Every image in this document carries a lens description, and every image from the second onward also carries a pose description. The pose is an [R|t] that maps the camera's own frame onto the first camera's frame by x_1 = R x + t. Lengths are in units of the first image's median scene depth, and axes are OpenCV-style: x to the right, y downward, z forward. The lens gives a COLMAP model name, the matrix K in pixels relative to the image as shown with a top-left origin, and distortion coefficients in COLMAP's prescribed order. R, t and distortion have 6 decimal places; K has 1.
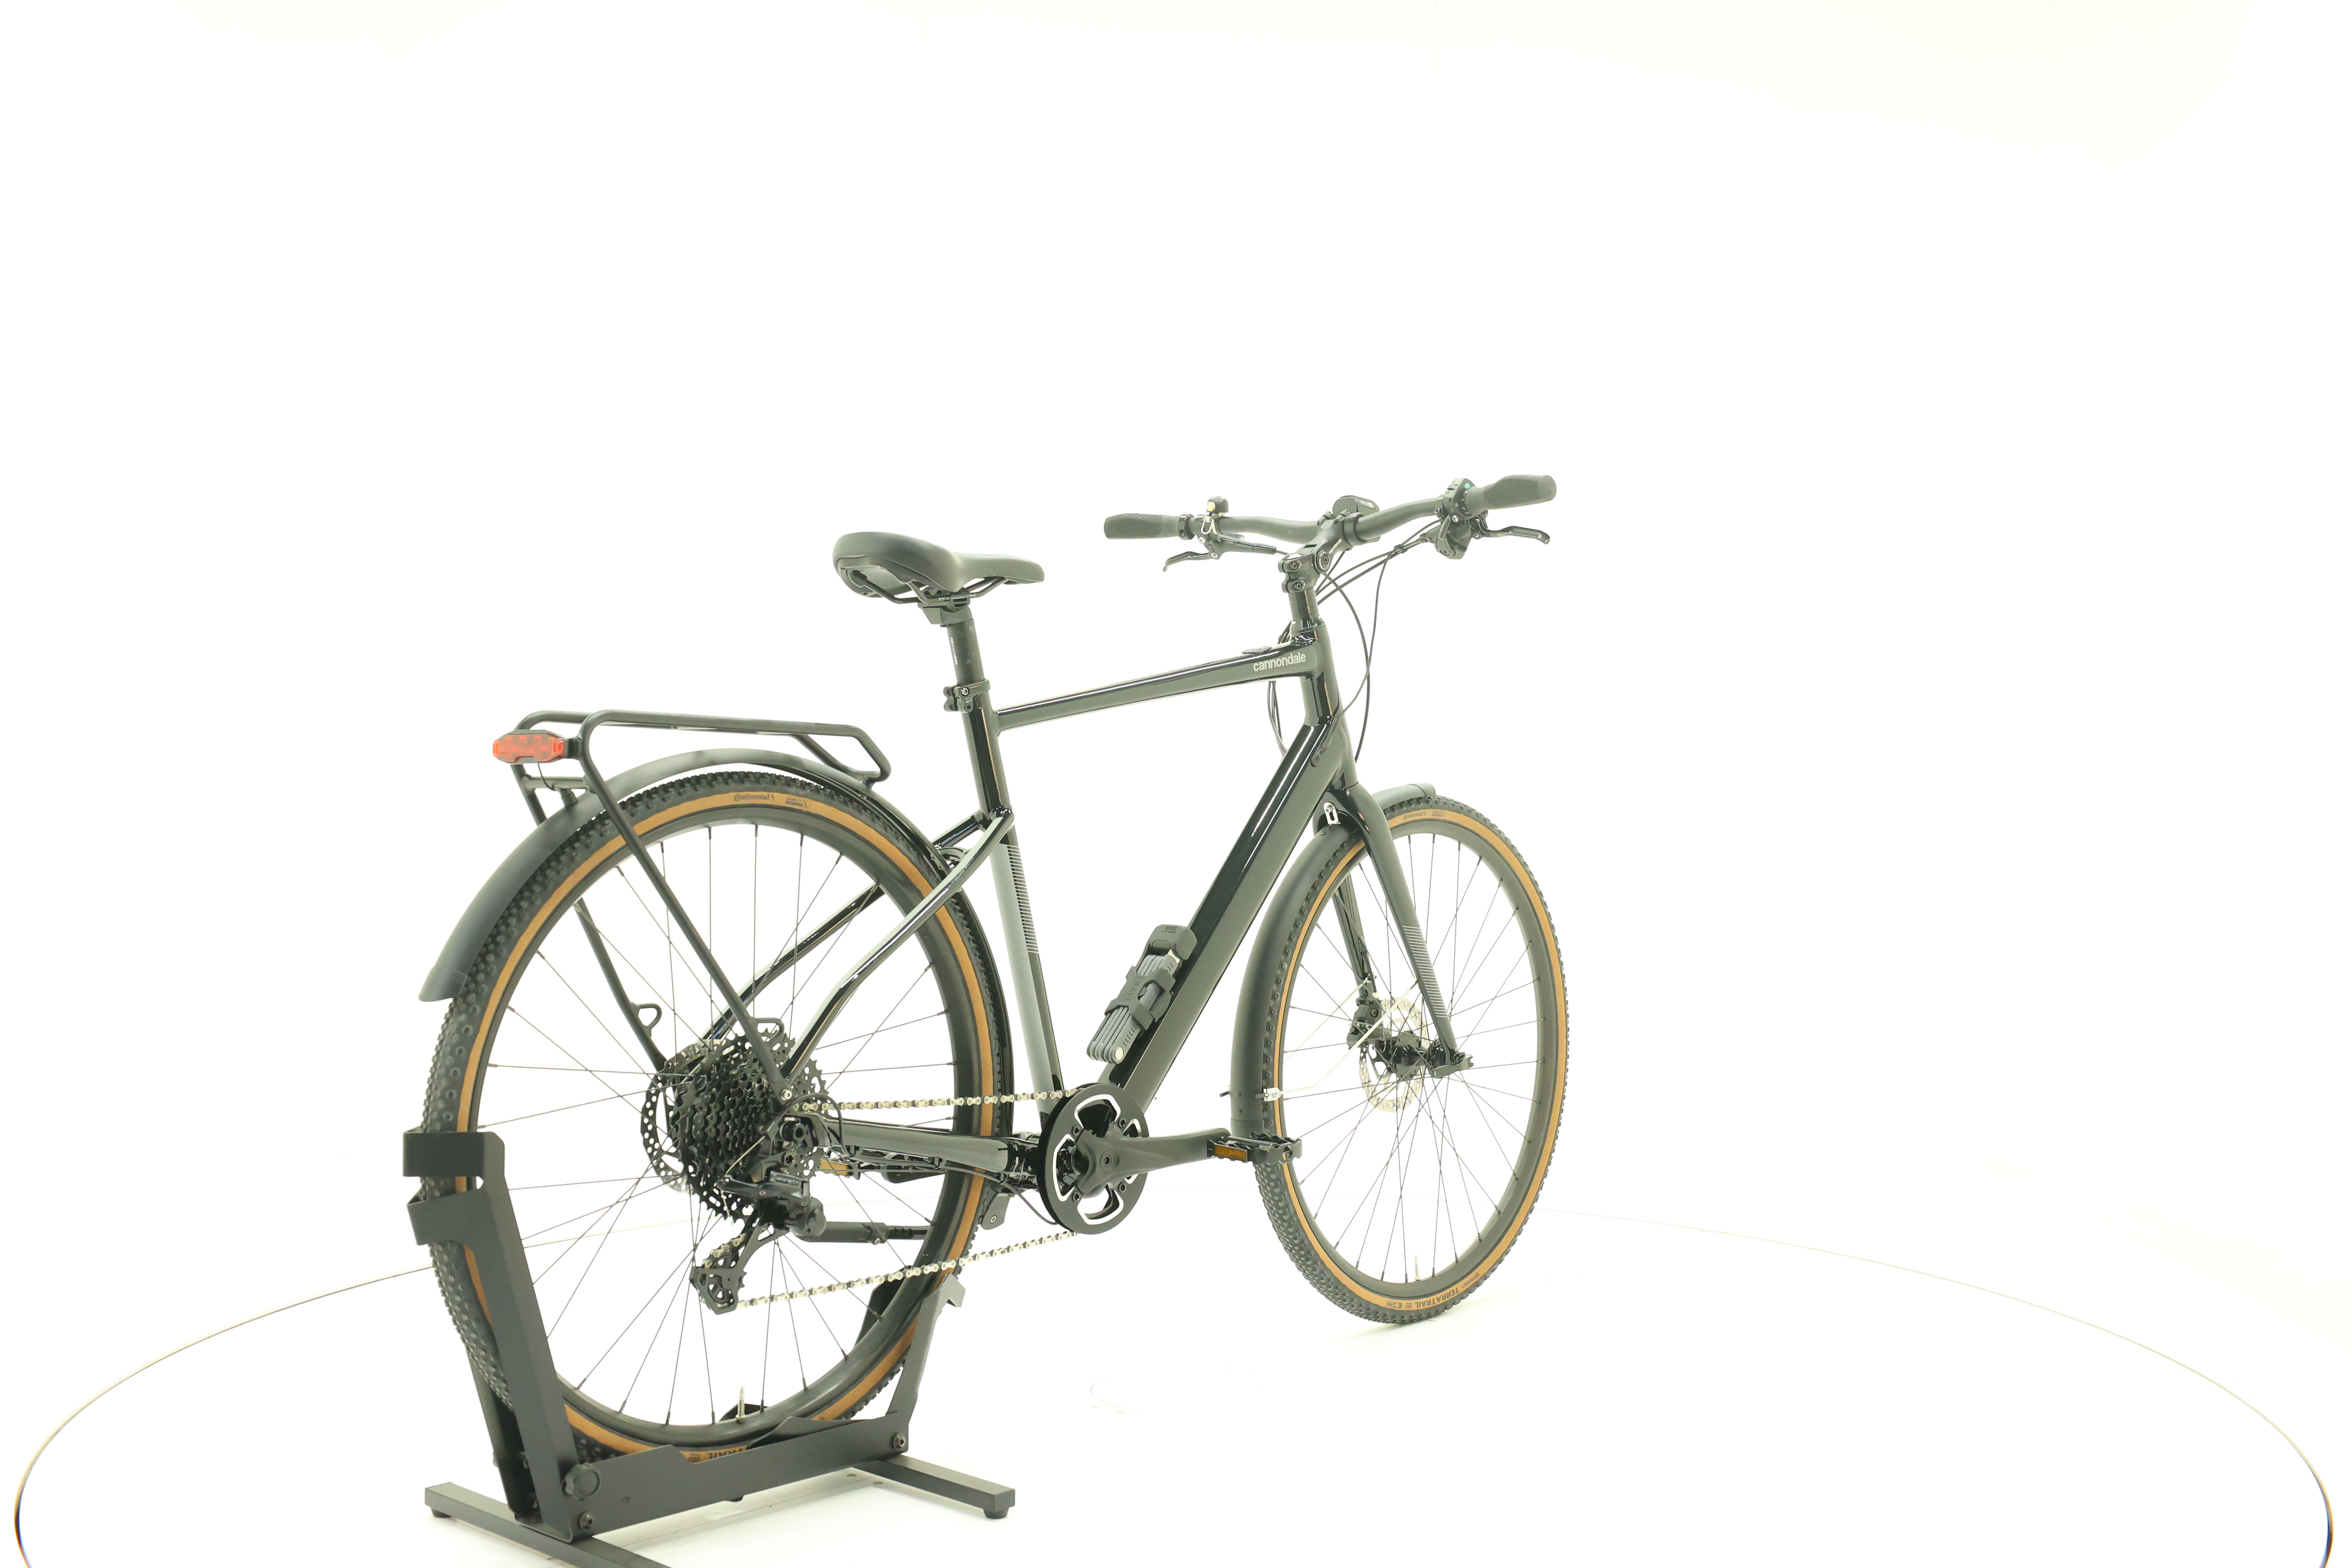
lens RADIAL K [[2496.0, 0, 1178.1], [0, 2496.0, 781.5], [0, 0, 1]] dist [0.014765, 0.000000]
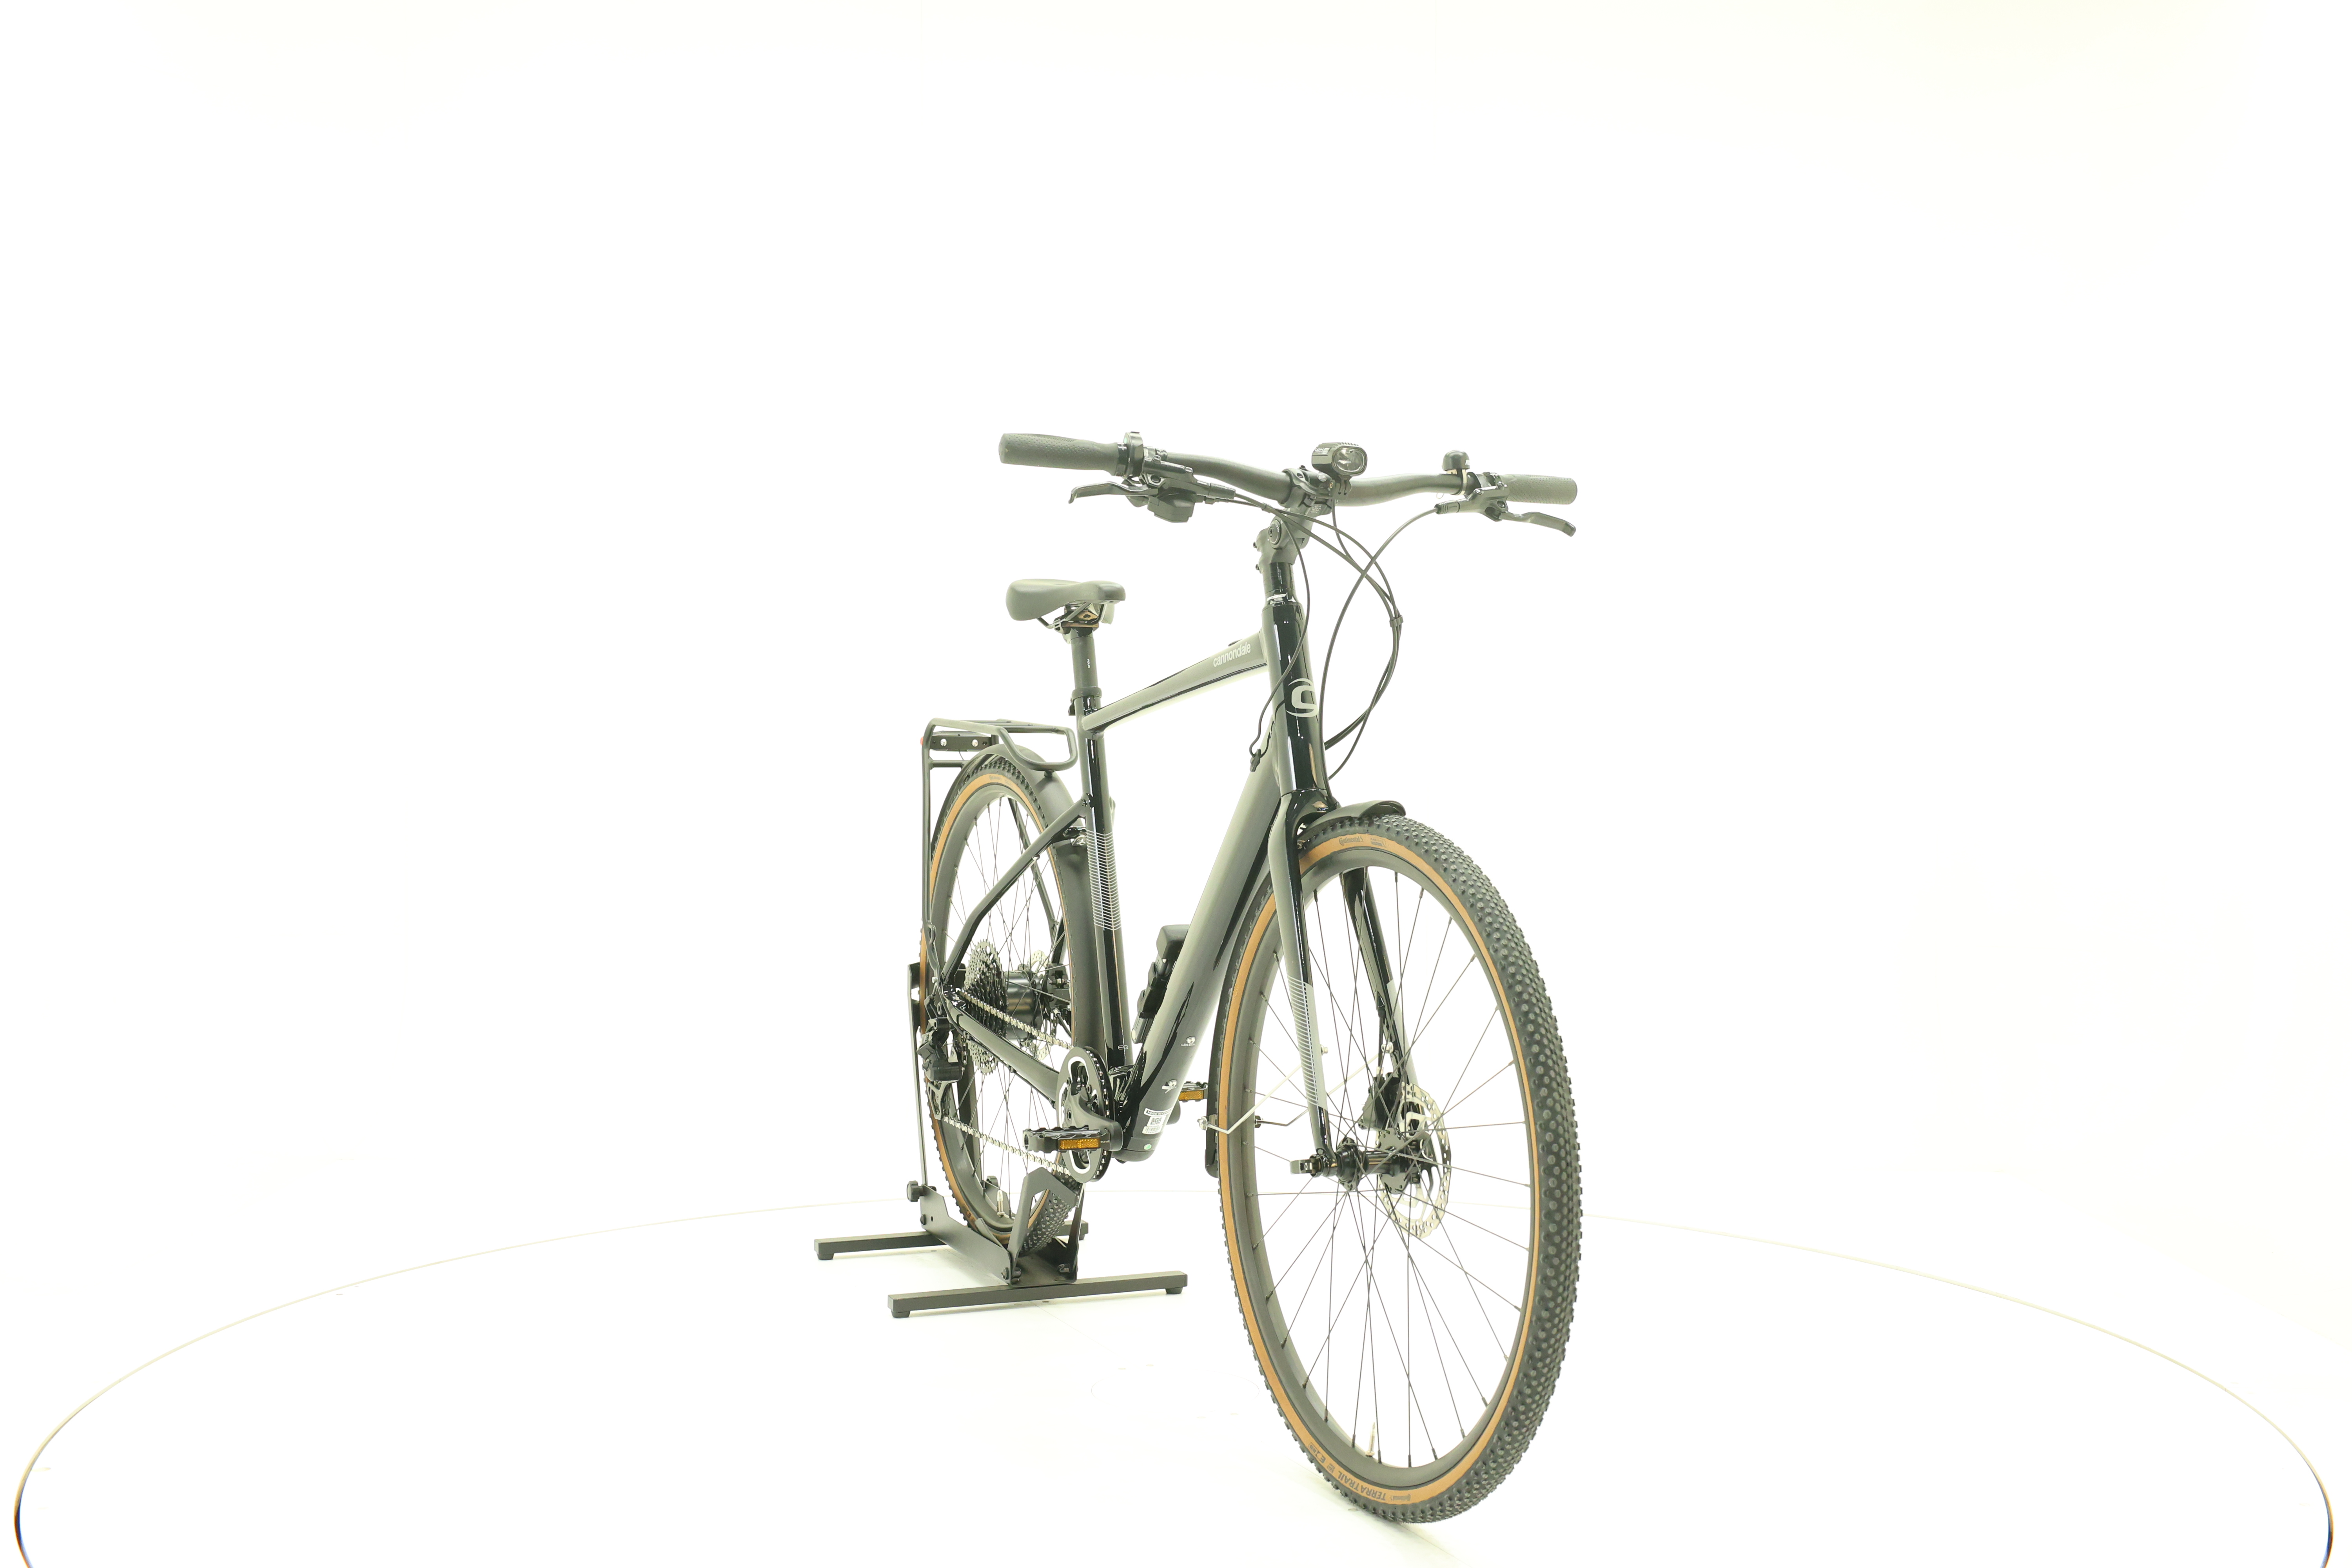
lens RADIAL K [[2496.0, 0, 1177.7], [0, 2496.0, 782.0], [0, 0, 1]] dist [0.014765, 0.000000]
pose [[-0.414973, 0.013375, -0.909736, 0.971760], [-0.022663, 0.999430, 0.025031, -0.026497], [0.909552, 0.031004, -0.414433, 1.511577]]
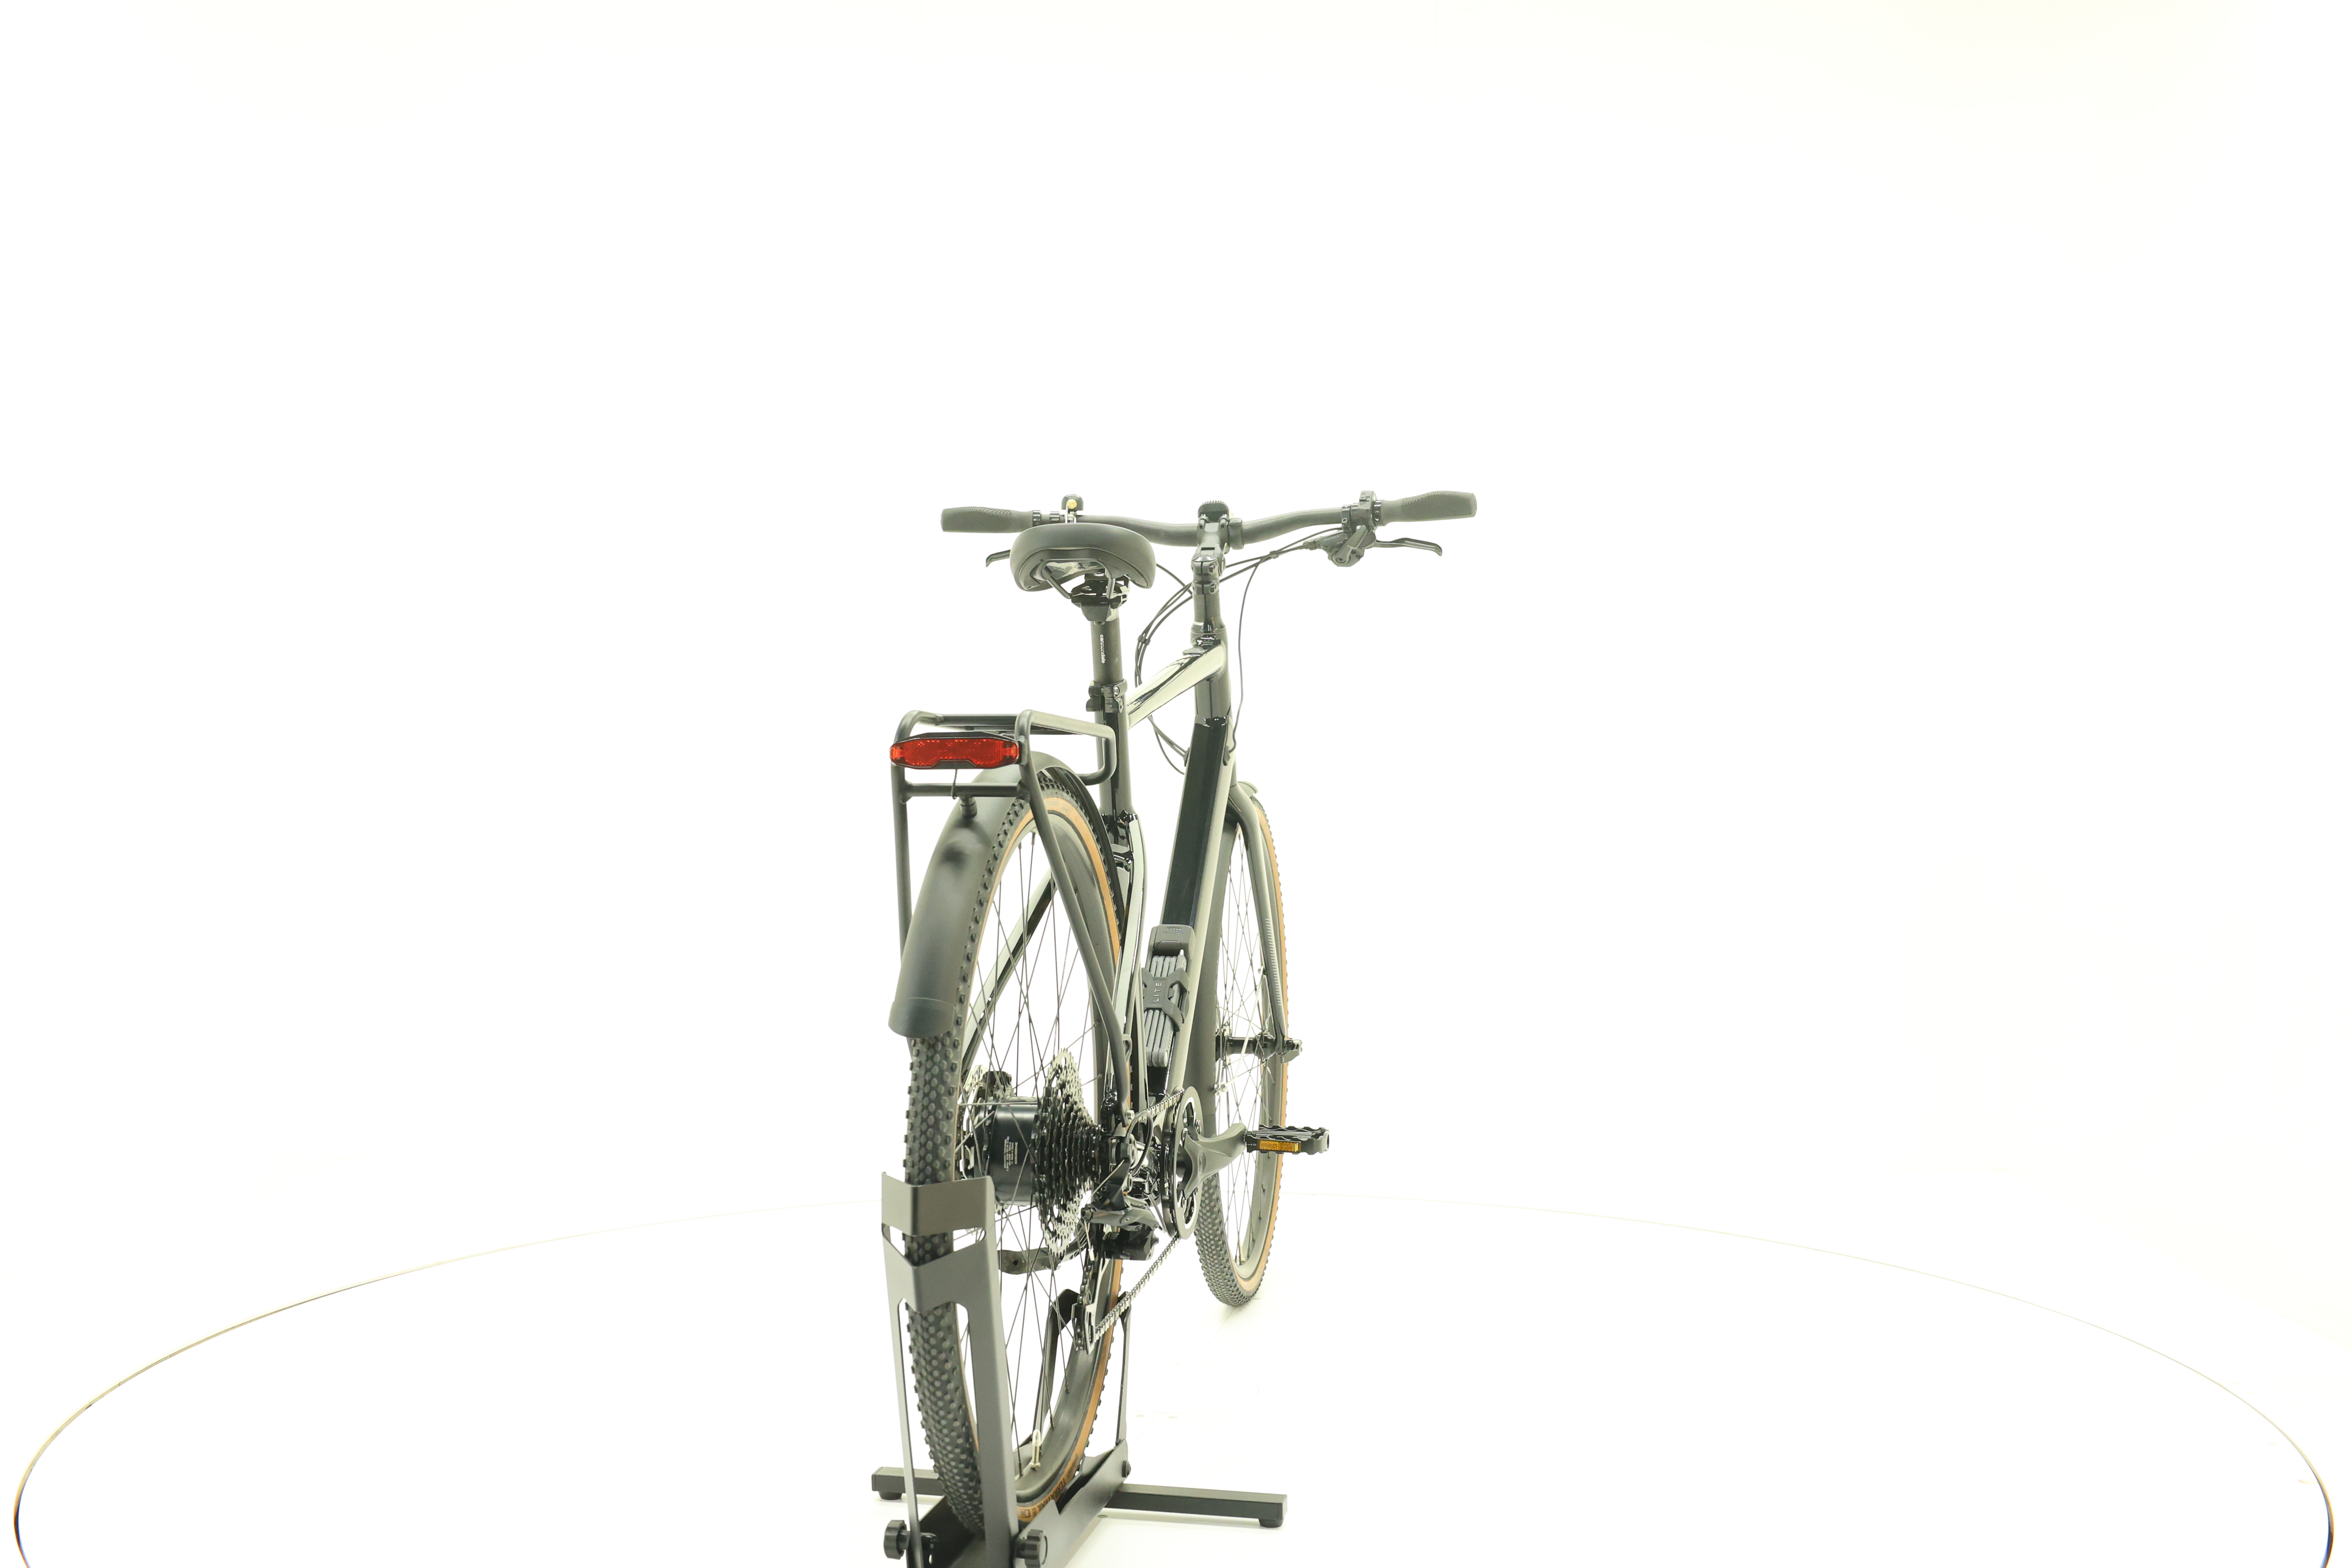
lens RADIAL K [[2496.0, 0, 1182.2], [0, 2496.0, 788.5], [0, 0, 1]] dist [0.014765, 0.000000]
pose [[0.856633, -0.012873, 0.515765, -0.548896], [0.010589, 0.999917, 0.007371, -0.004949], [-0.515817, -0.000852, 0.856698, 0.153054]]
